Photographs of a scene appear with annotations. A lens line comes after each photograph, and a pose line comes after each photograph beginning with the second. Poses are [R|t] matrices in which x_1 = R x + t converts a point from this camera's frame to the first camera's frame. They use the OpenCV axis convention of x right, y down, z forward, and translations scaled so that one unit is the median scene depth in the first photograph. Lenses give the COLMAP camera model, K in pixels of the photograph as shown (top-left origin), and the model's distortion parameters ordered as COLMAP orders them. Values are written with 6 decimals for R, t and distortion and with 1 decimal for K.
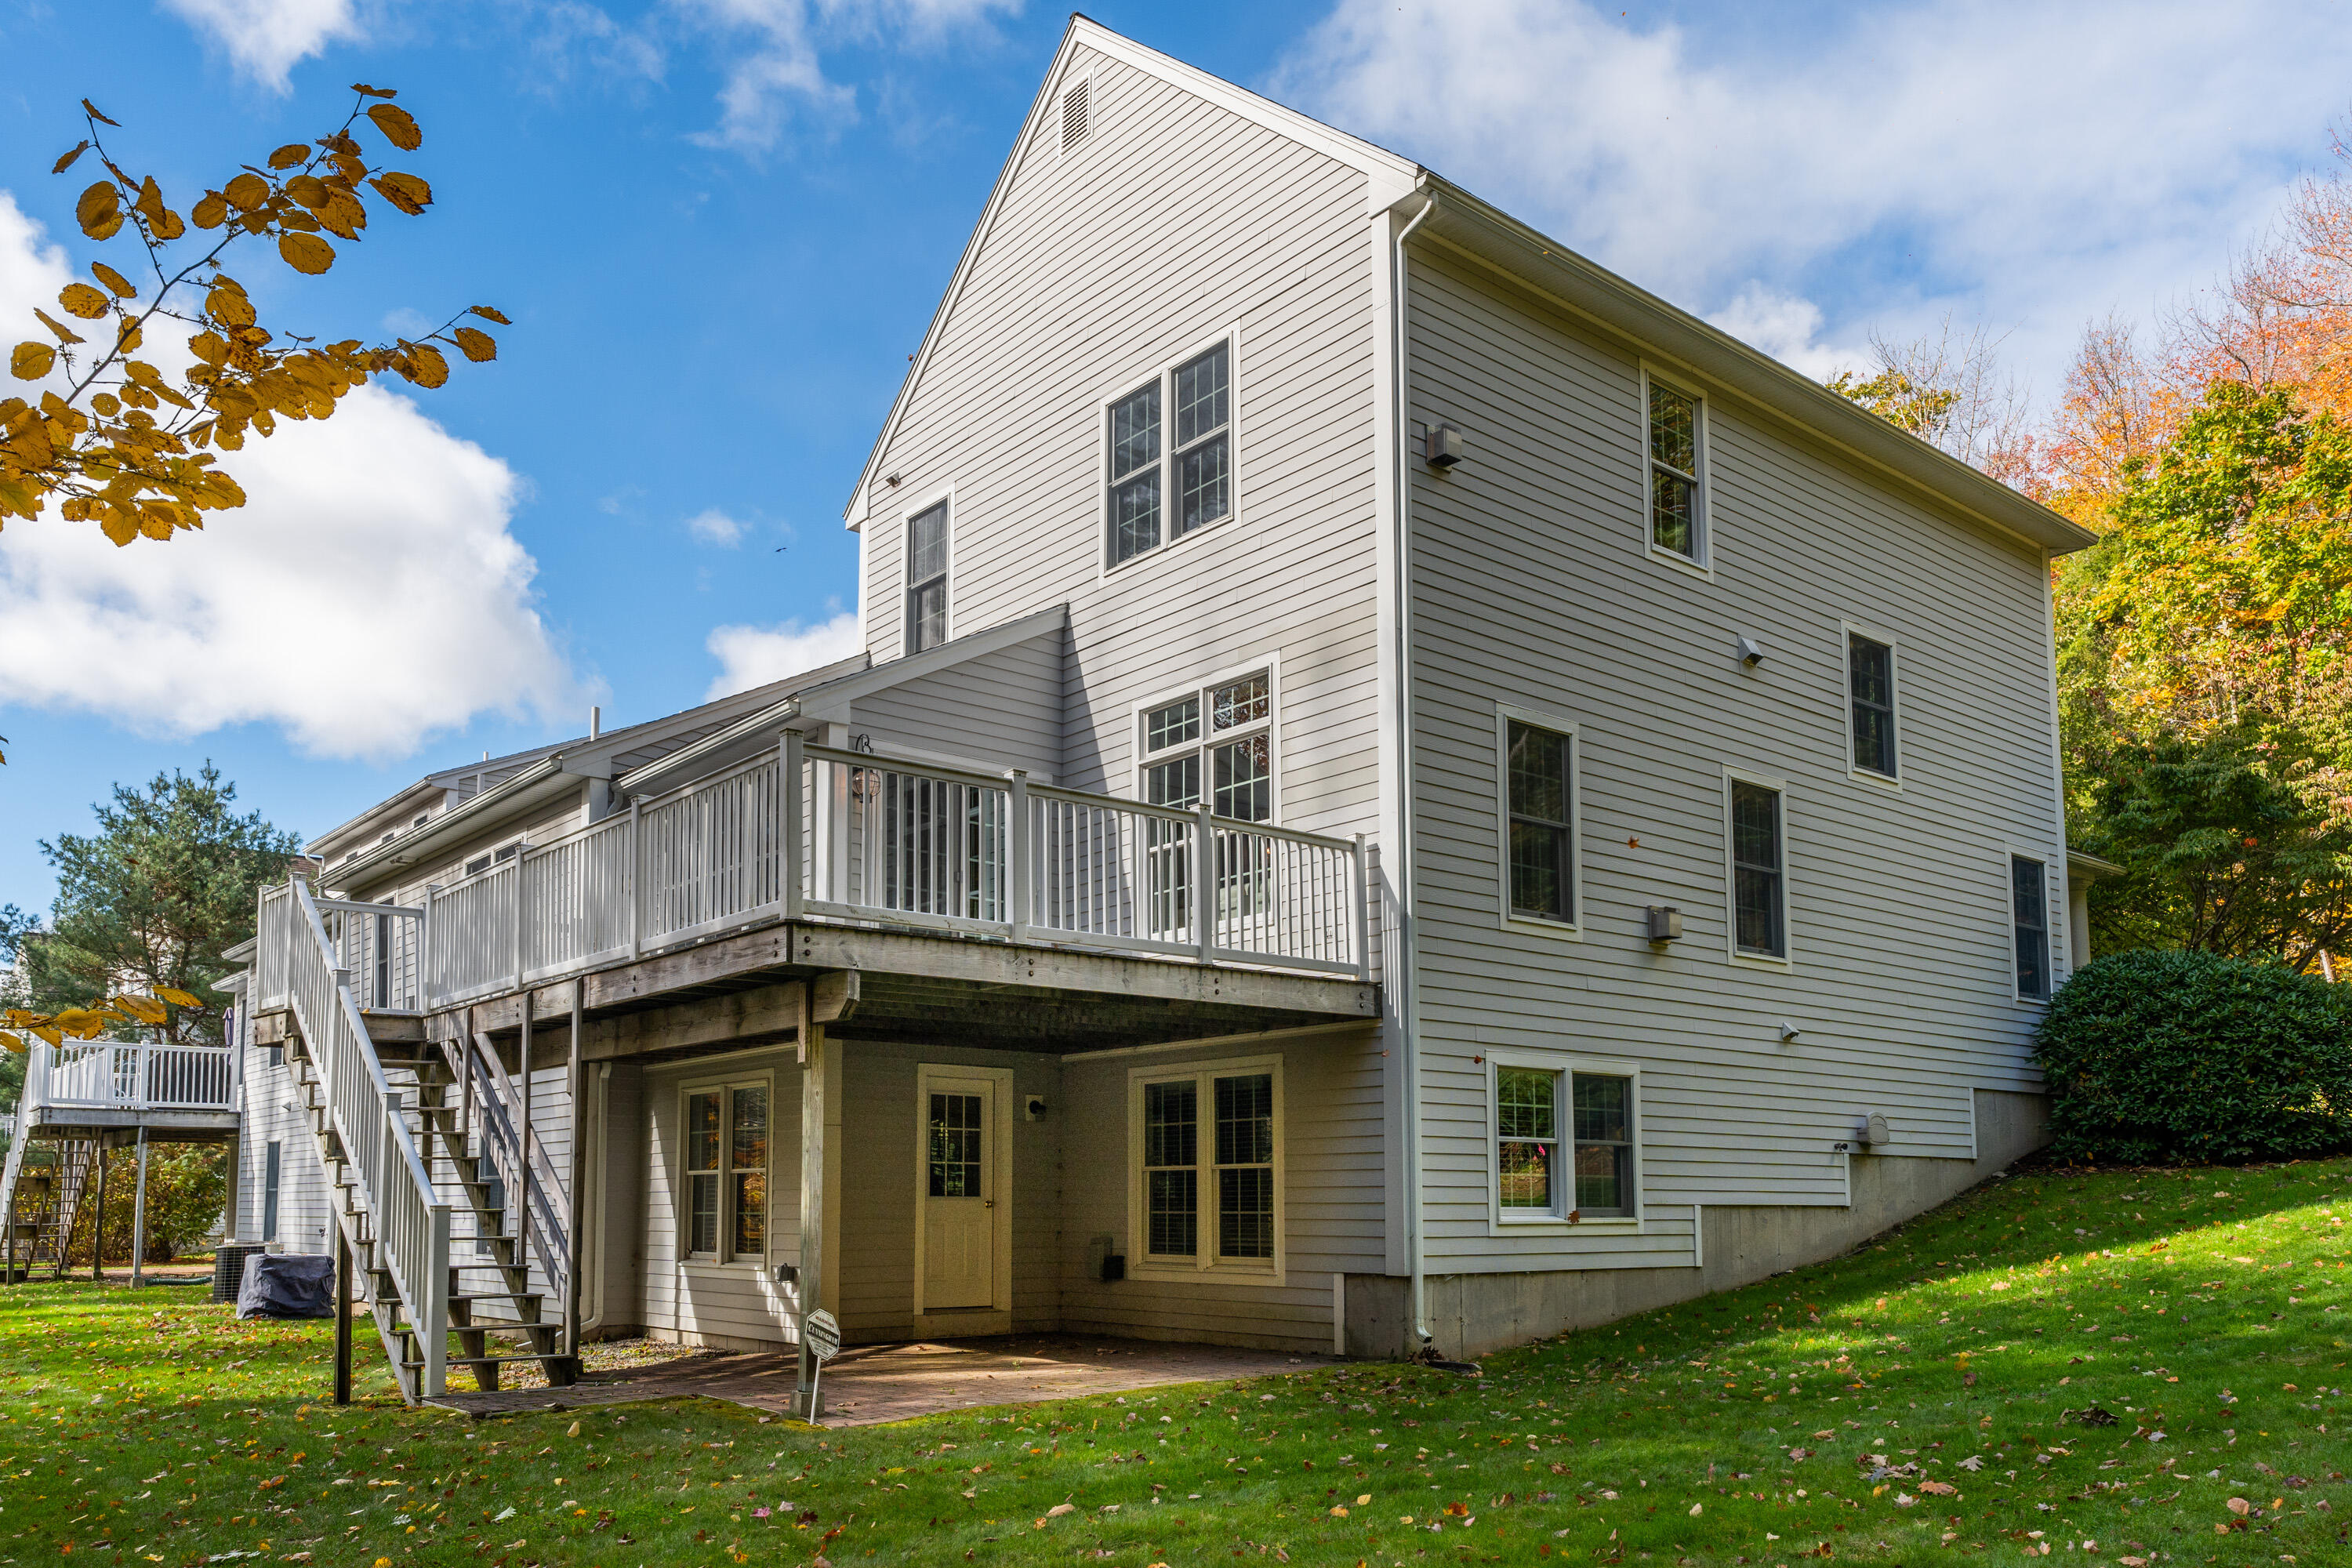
lens RADIAL K [[1575.2, 0, 1181.7], [0, 1575.2, 781.1], [0, 0, 1]] dist [0.002390, 0.000285]
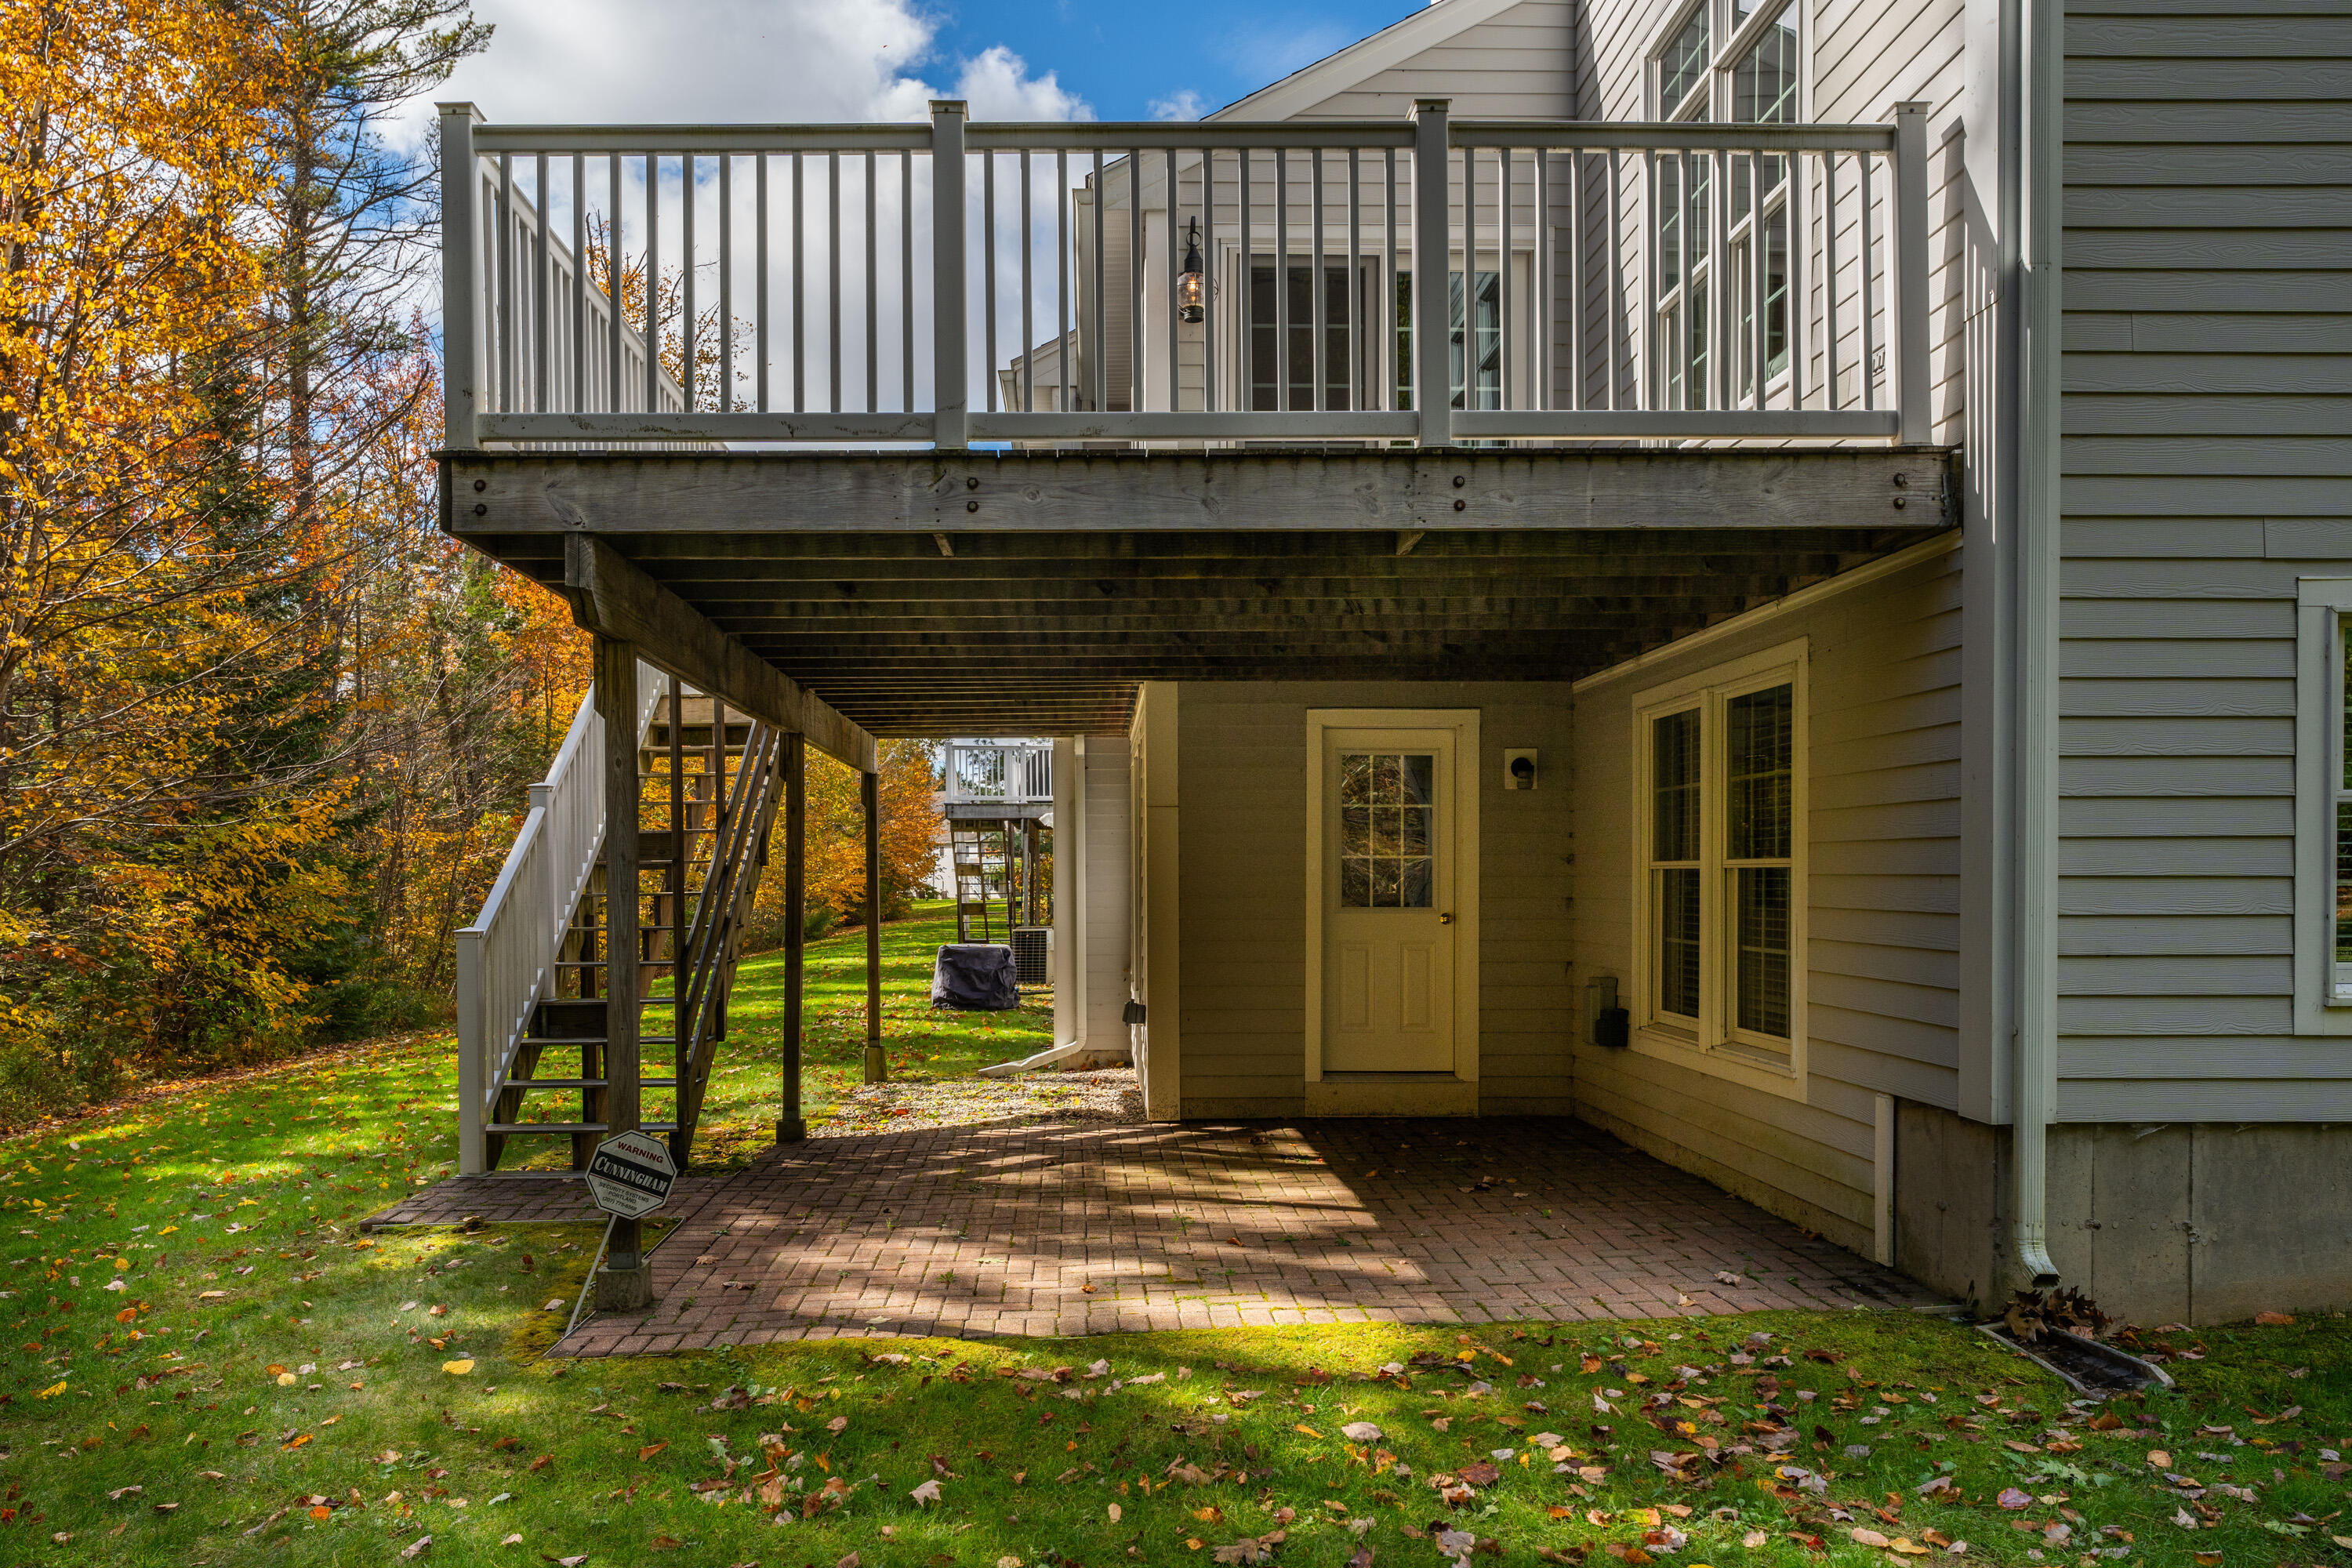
lens RADIAL K [[1575.2, 0, 1166.4], [0, 1575.2, 787.0], [0, 0, 1]] dist [0.002390, 0.000285]
pose [[0.796763, -0.035785, -0.603232, 0.205484], [0.159290, 0.975377, 0.152534, 0.117580], [0.582920, -0.217622, 0.782844, 0.519287]]
